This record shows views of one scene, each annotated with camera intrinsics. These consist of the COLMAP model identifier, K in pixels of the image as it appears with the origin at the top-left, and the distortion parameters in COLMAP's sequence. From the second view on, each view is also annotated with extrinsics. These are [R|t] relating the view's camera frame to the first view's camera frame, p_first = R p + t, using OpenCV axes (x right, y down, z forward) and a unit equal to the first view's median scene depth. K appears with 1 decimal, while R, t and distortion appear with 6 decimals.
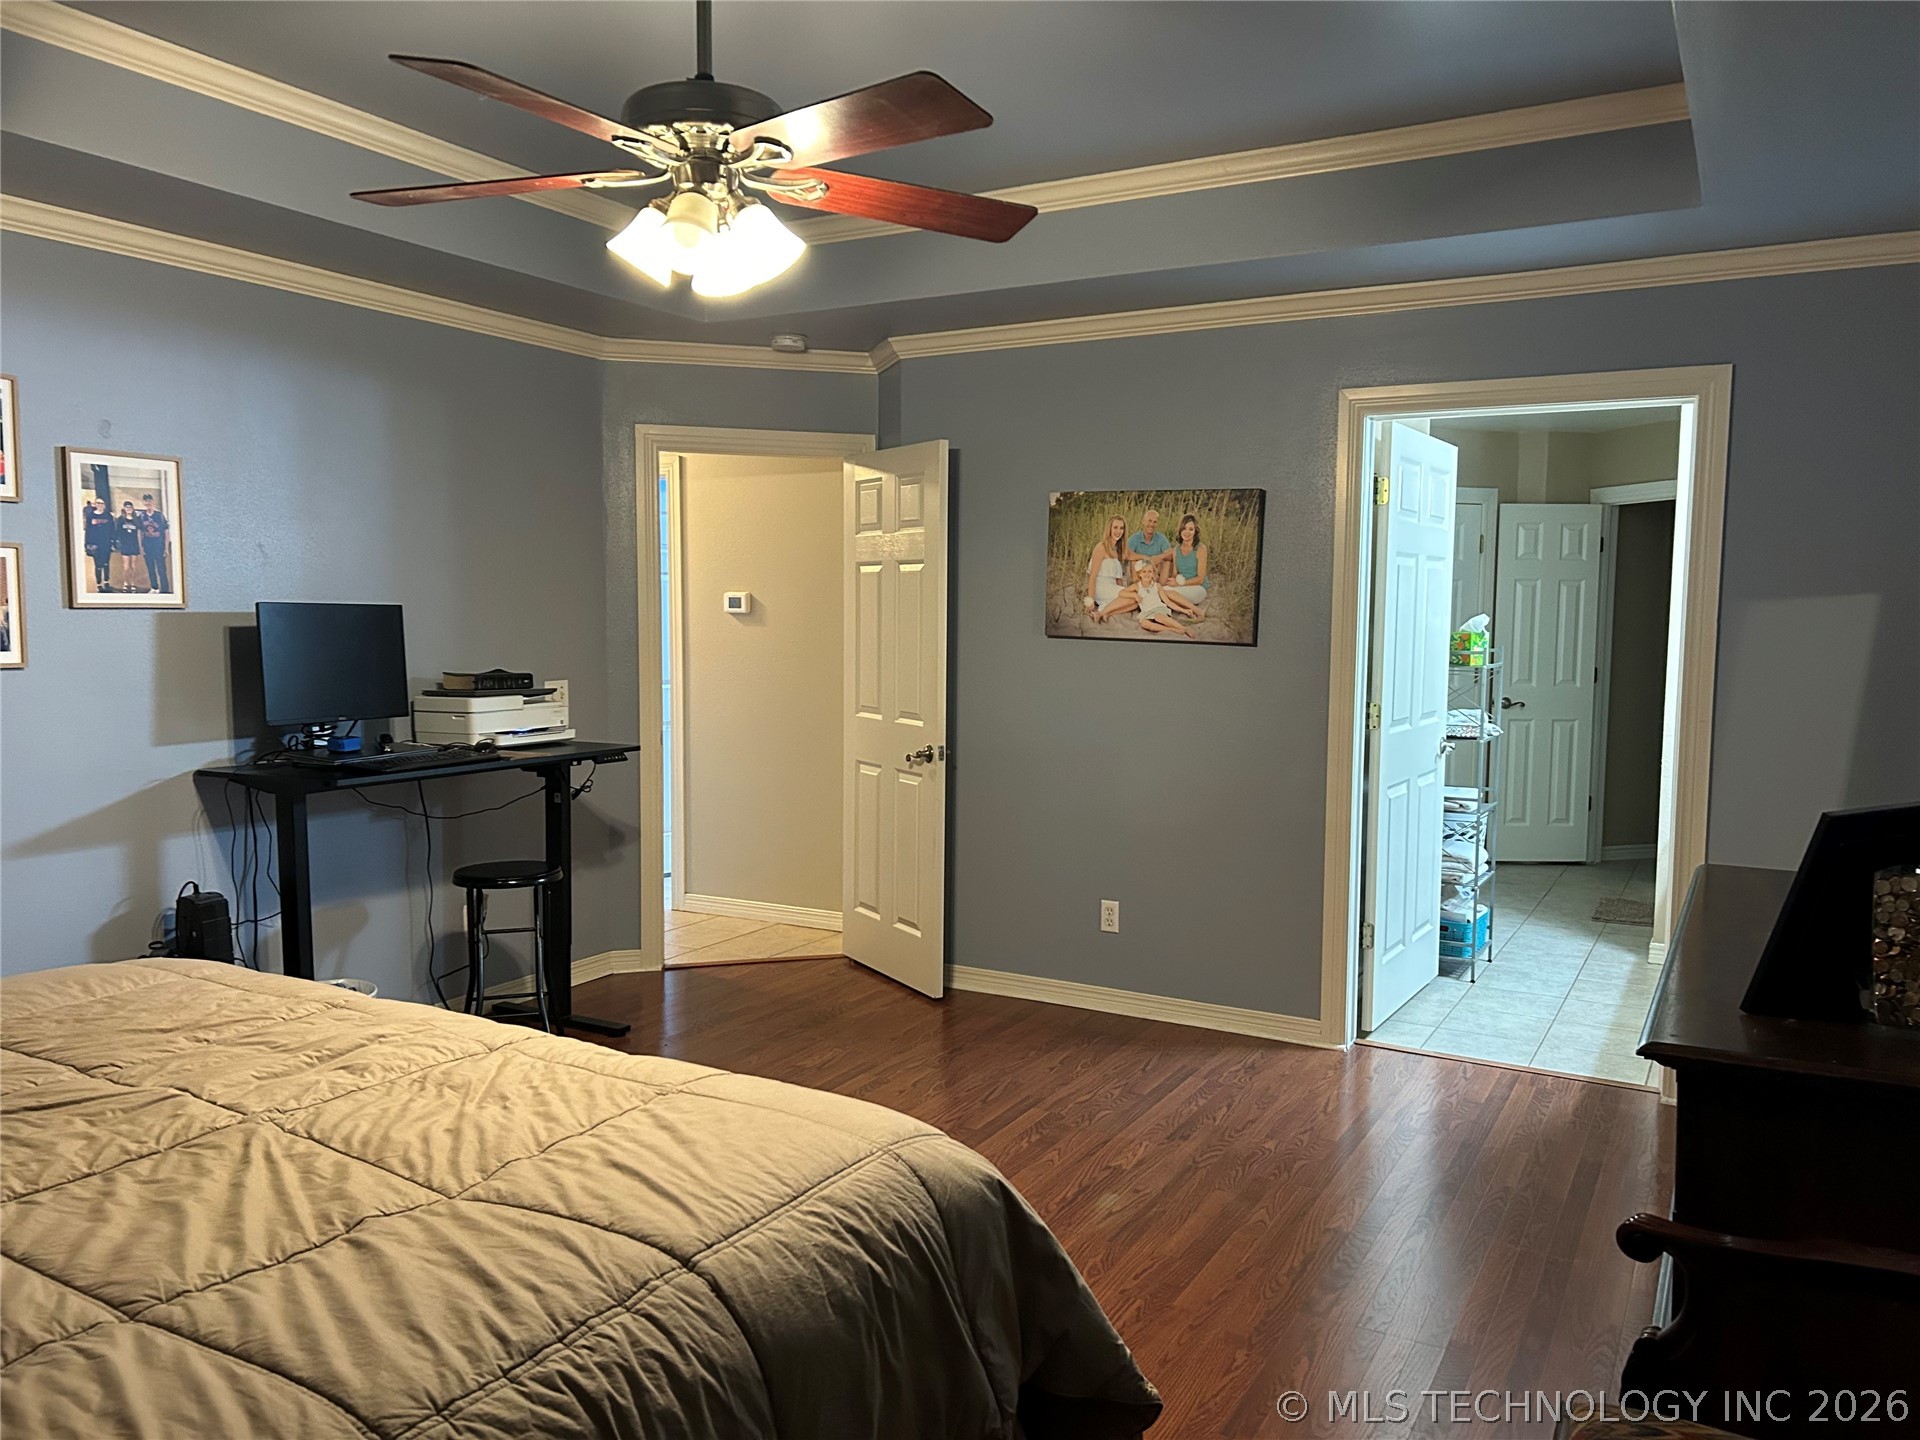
lens RADIAL K [[1454.0, 0, 956.4], [0, 1454.0, 721.1], [0, 0, 1]] dist [0.068380, -0.074489]
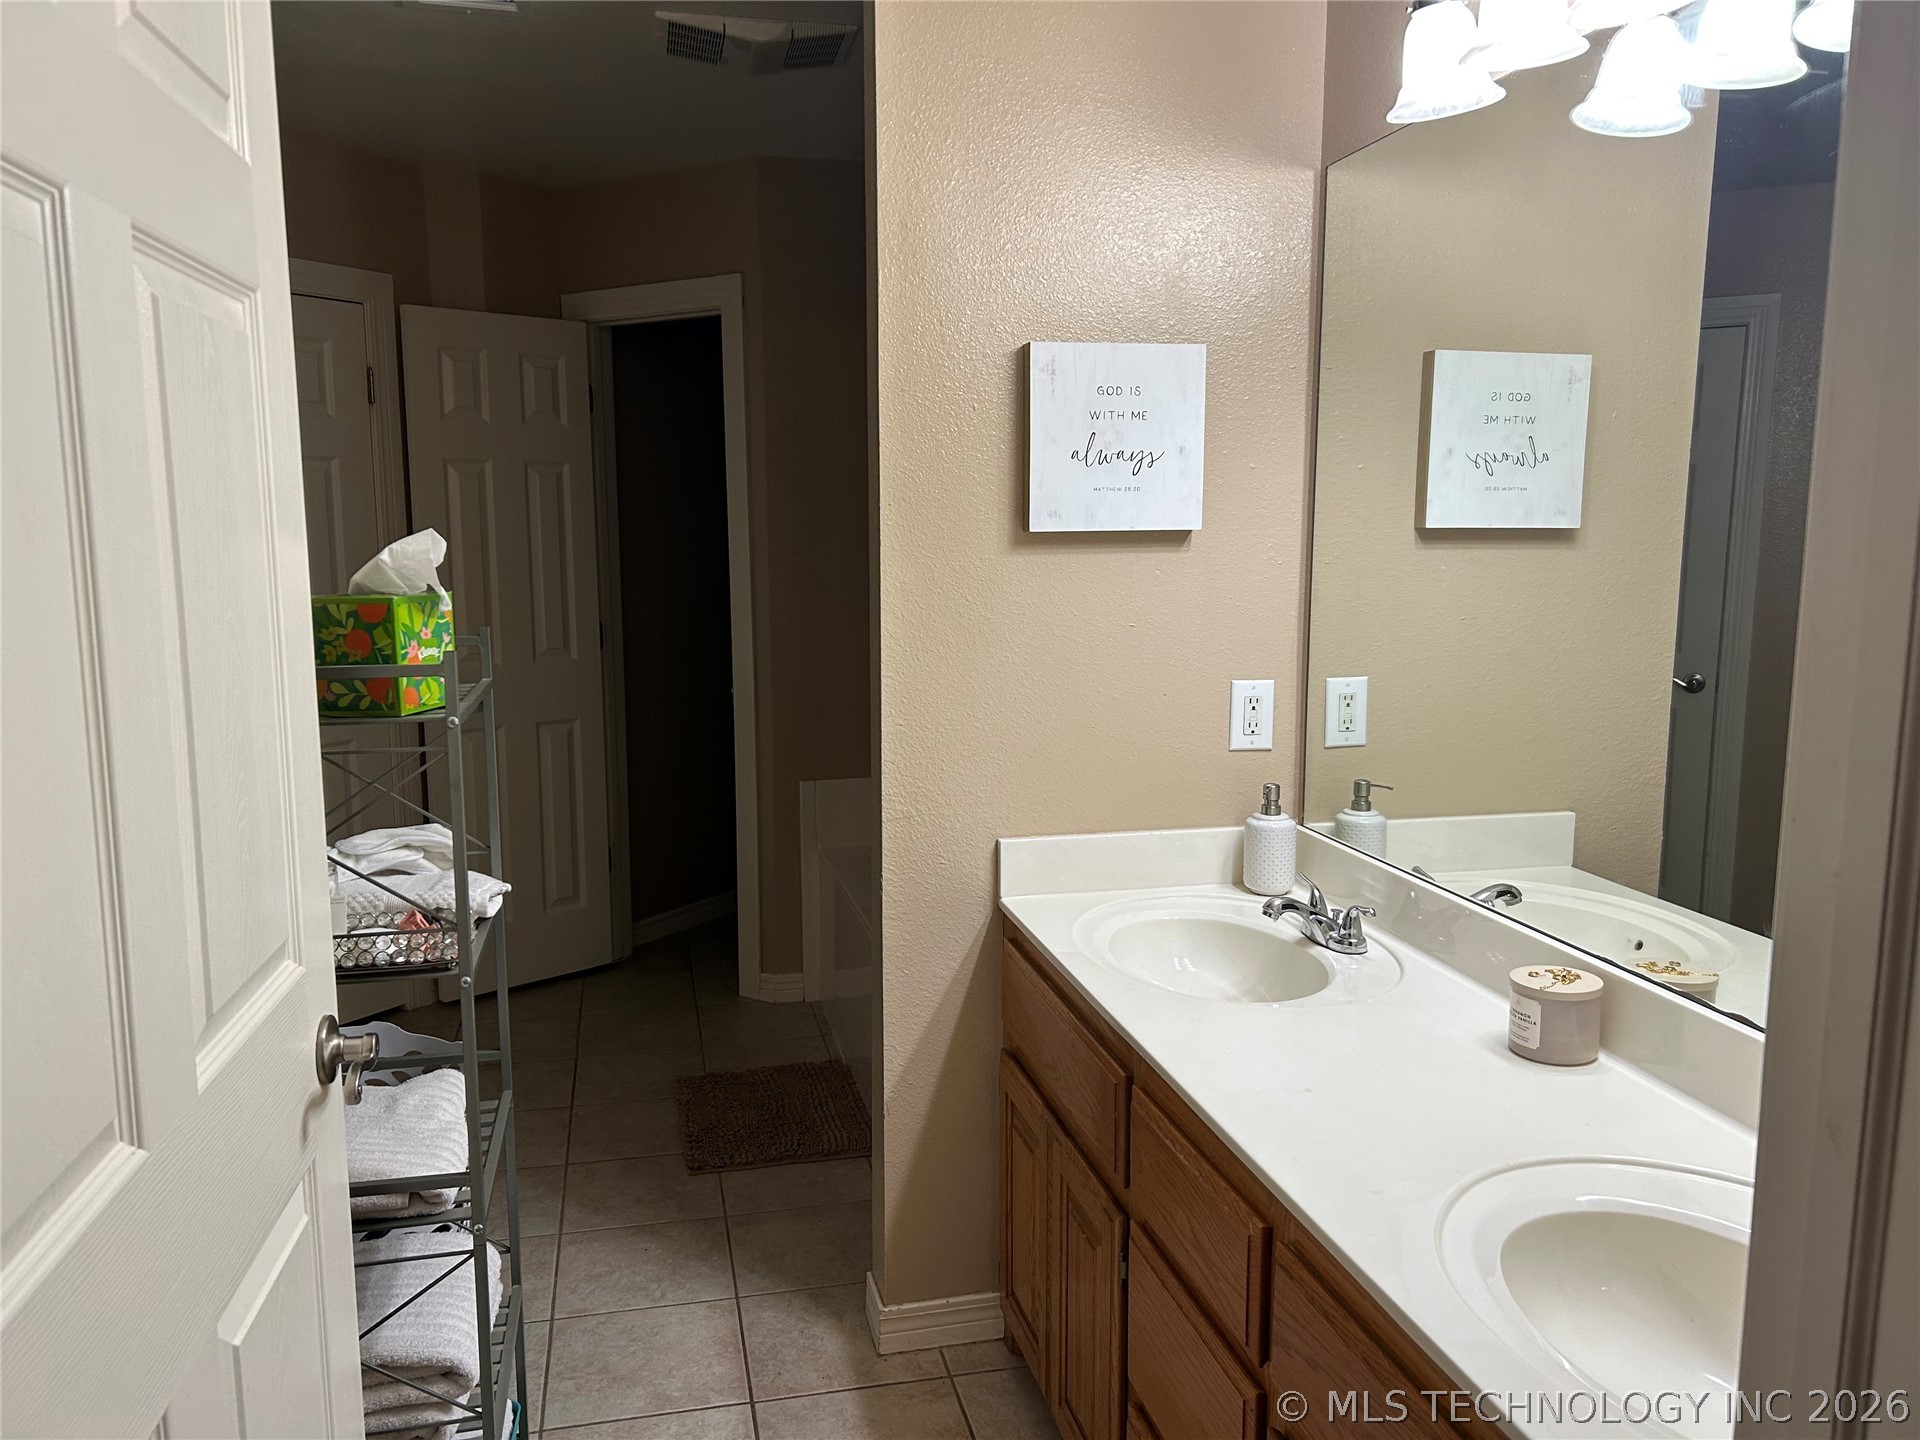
lens RADIAL K [[1454.0, 0, 957.1], [0, 1454.0, 724.5], [0, 0, 1]] dist [0.068380, -0.074489]
pose [[0.748493, -0.105938, 0.654626, 0.241543], [0.066174, 0.994162, 0.085223, -0.051650], [-0.659833, -0.020469, 0.751133, 0.703700]]
